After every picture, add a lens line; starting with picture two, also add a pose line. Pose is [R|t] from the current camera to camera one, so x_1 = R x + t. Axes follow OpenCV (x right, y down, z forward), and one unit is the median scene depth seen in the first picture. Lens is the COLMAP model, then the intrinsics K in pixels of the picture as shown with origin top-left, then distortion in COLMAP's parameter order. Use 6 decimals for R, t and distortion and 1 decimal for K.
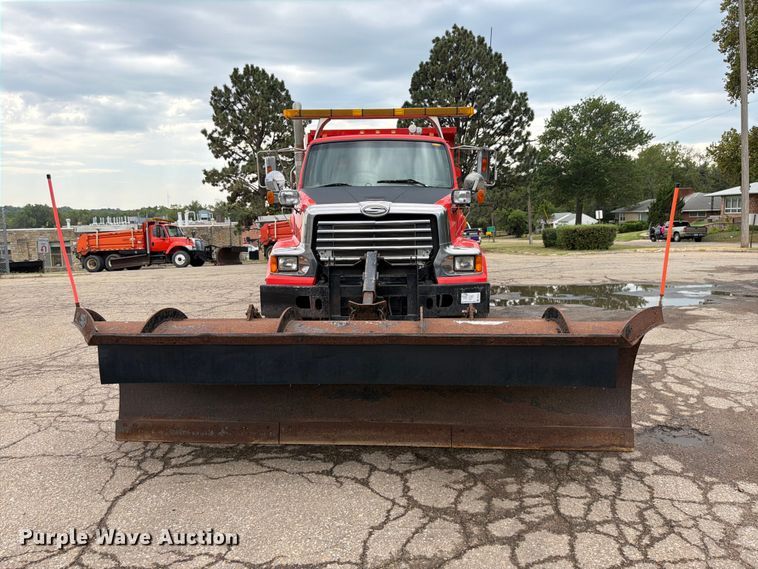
lens RADIAL K [[544.1, 0, 377.6], [0, 544.1, 288.1], [0, 0, 1]] dist [0.004846, -0.005923]
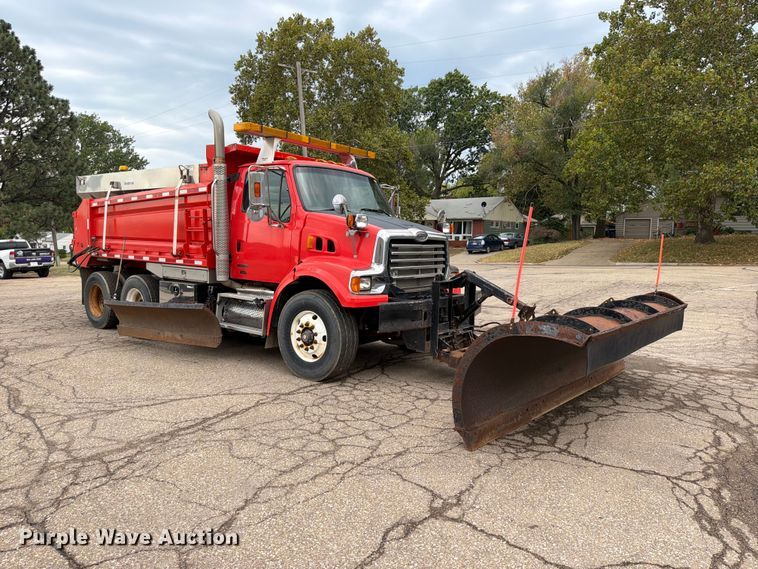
lens RADIAL K [[536.5, 0, 391.2], [0, 536.5, 297.4], [0, 0, 1]] dist [0.073764, -0.116614]
pose [[0.576855, -0.057040, 0.814853, -0.172980], [0.076282, 0.996961, 0.015786, -0.005312], [-0.813277, 0.053052, 0.579453, 0.063366]]
